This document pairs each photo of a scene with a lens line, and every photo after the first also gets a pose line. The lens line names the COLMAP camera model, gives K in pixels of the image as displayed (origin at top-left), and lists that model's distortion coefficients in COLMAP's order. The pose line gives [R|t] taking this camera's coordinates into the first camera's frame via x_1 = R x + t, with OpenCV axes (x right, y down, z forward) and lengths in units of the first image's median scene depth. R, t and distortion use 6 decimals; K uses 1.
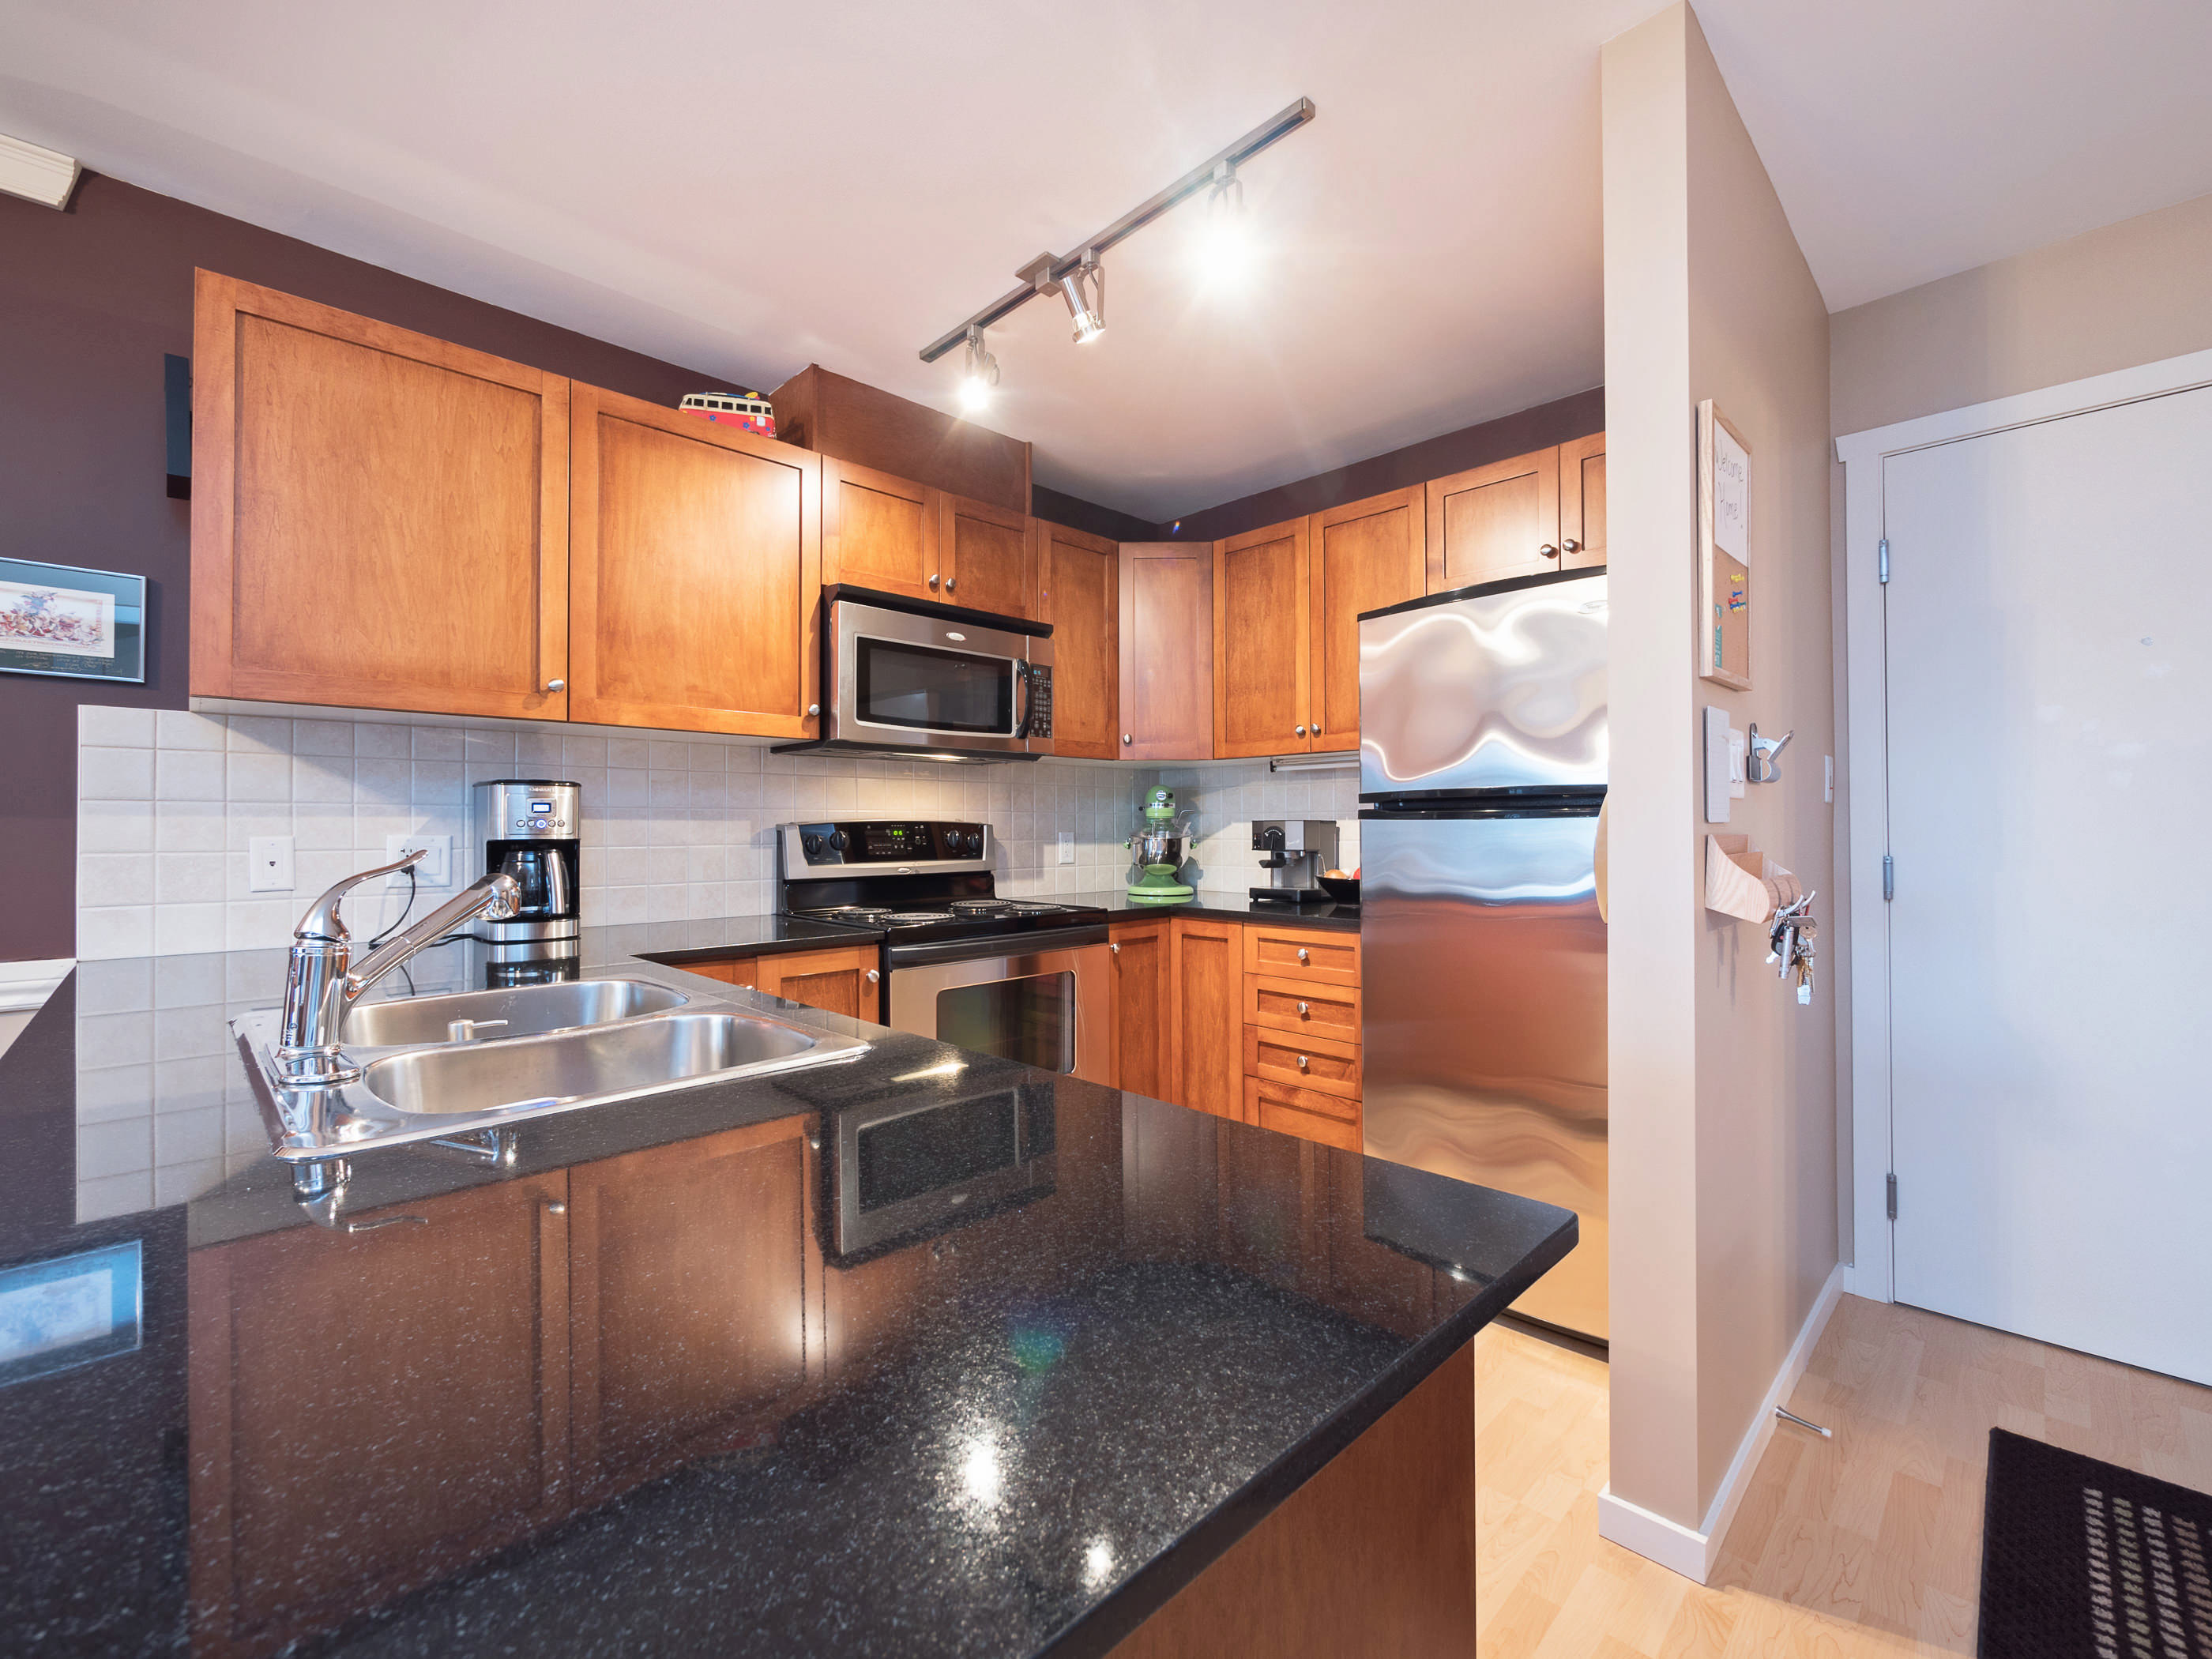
lens RADIAL K [[947.3, 0, 1118.8], [0, 947.3, 827.1], [0, 0, 1]] dist [-0.002476, -0.000336]
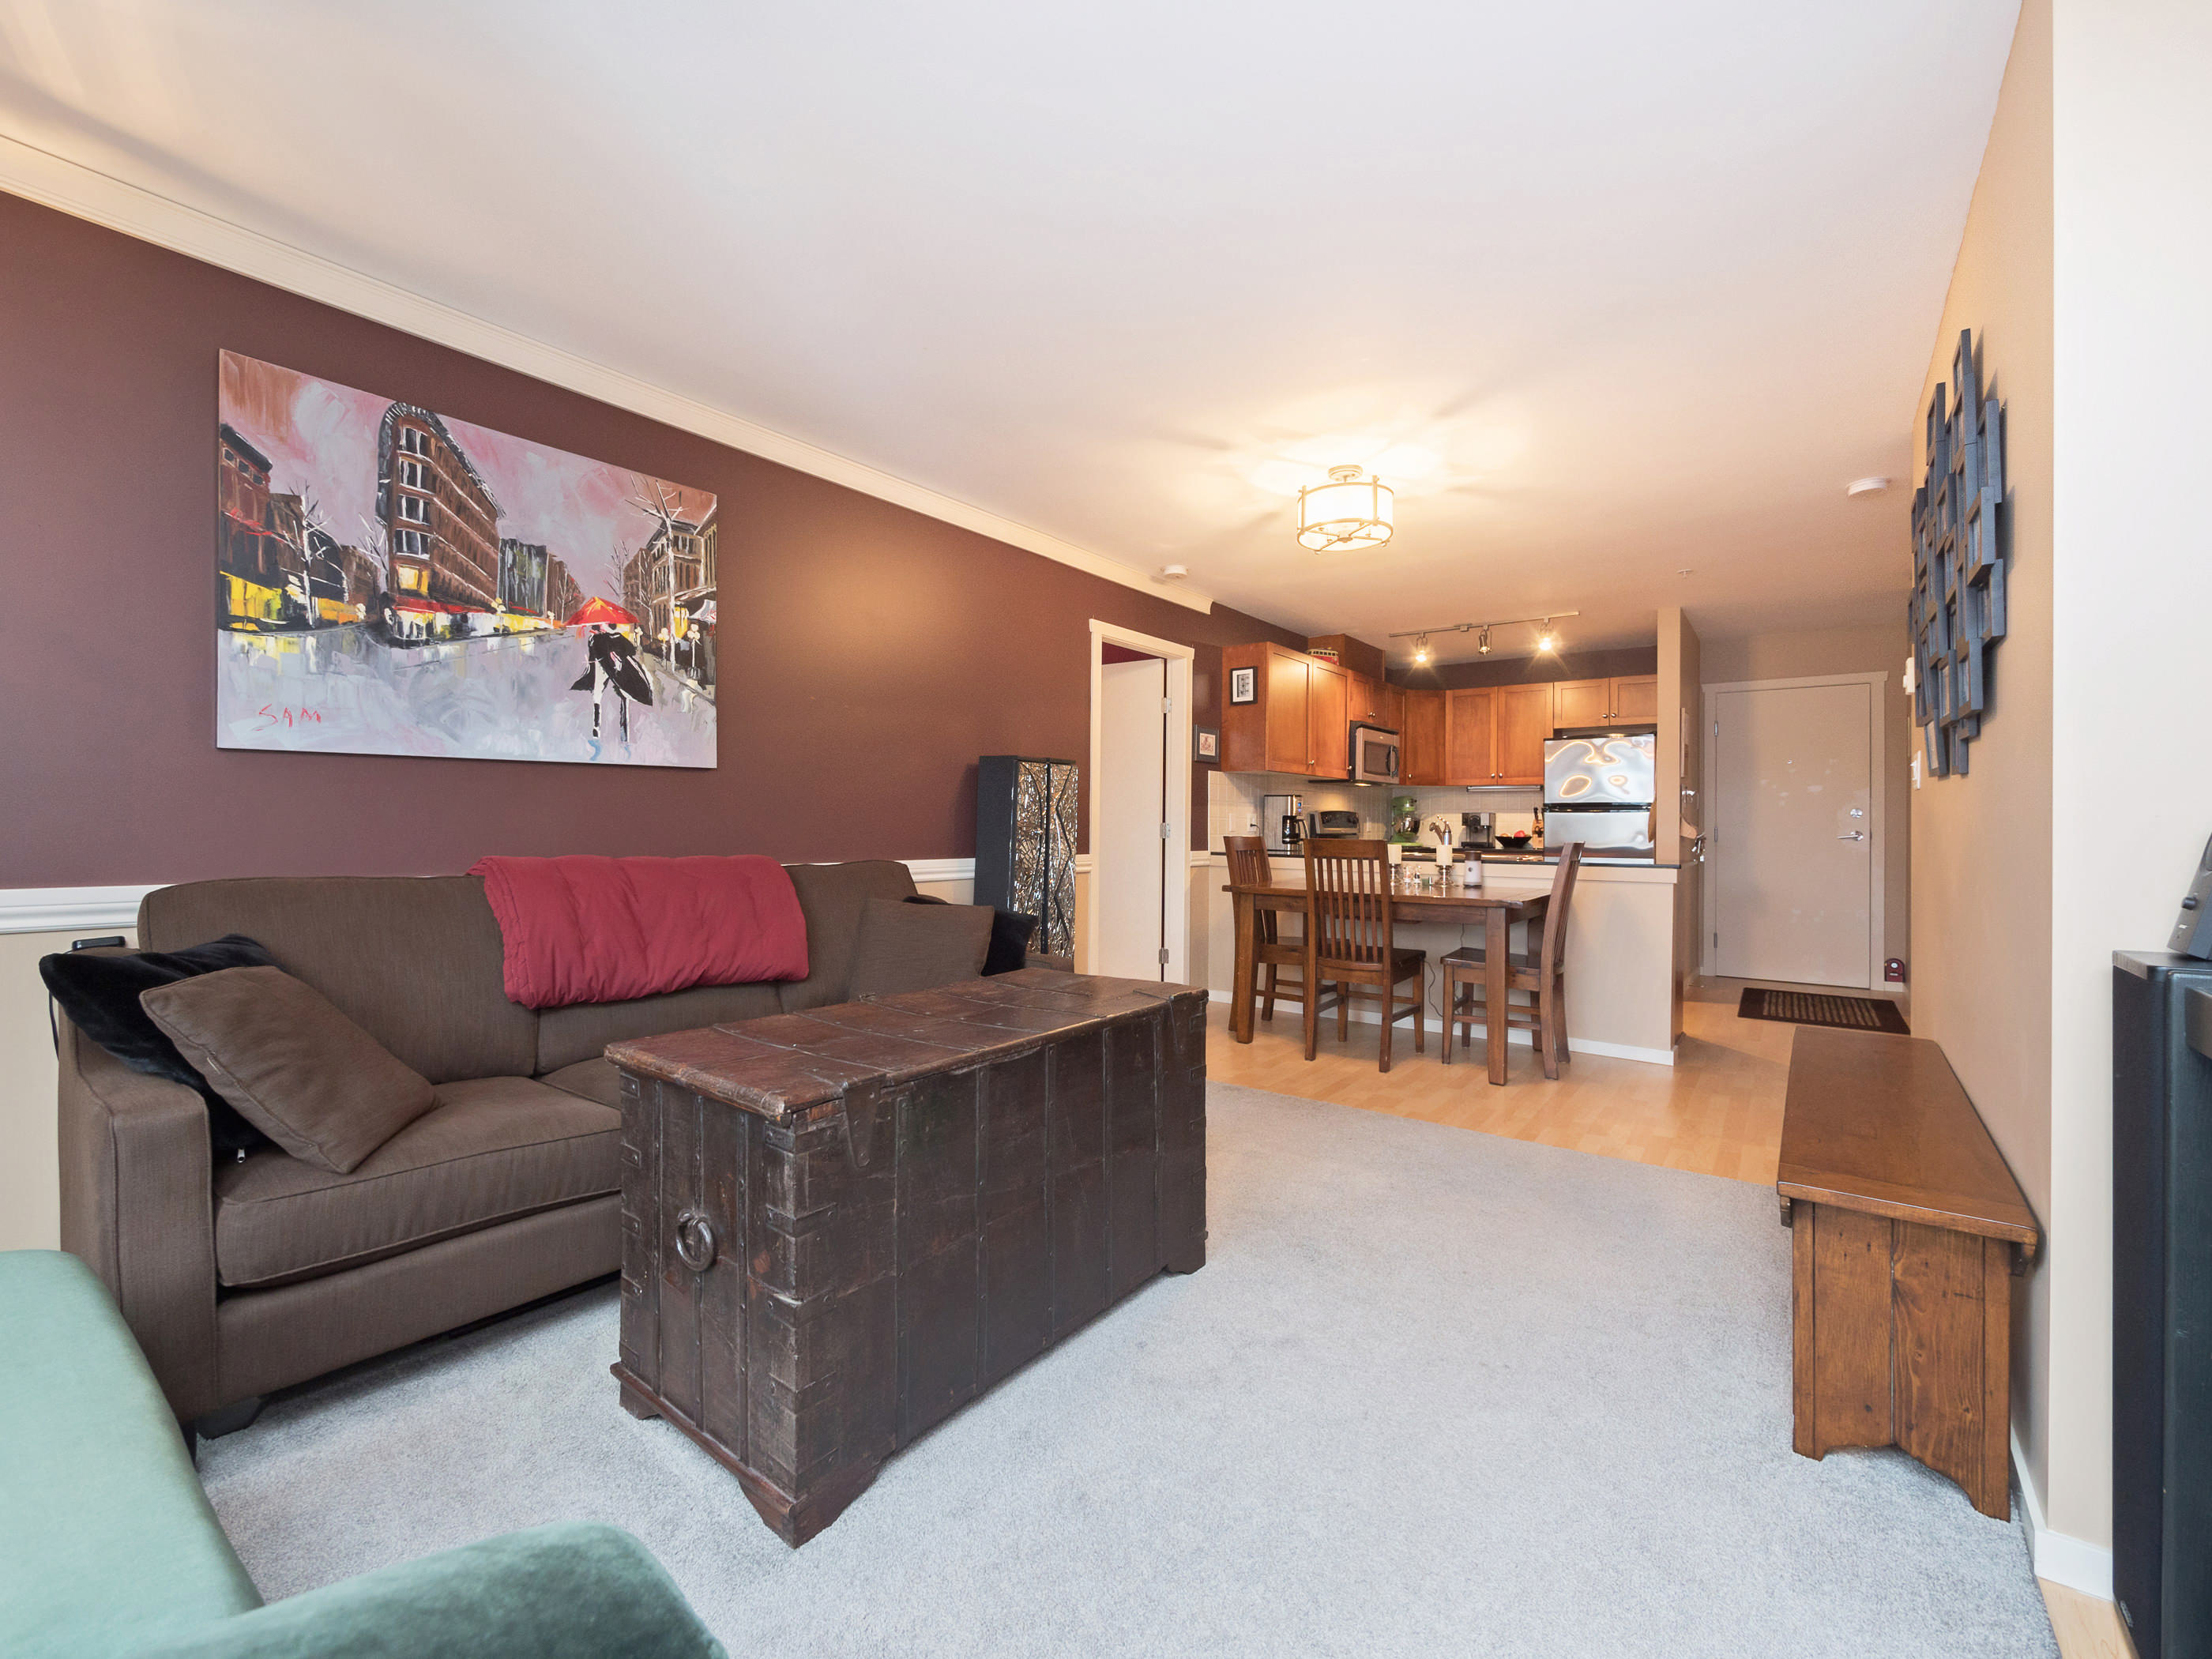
lens RADIAL K [[947.3, 0, 1091.6], [0, 947.3, 828.4], [0, 0, 1]] dist [-0.002476, -0.000336]
pose [[0.990687, 0.011038, 0.135712, -1.380610], [-0.012267, 0.999891, 0.008224, 0.030797], [-0.135607, -0.009812, 0.990714, -1.512043]]
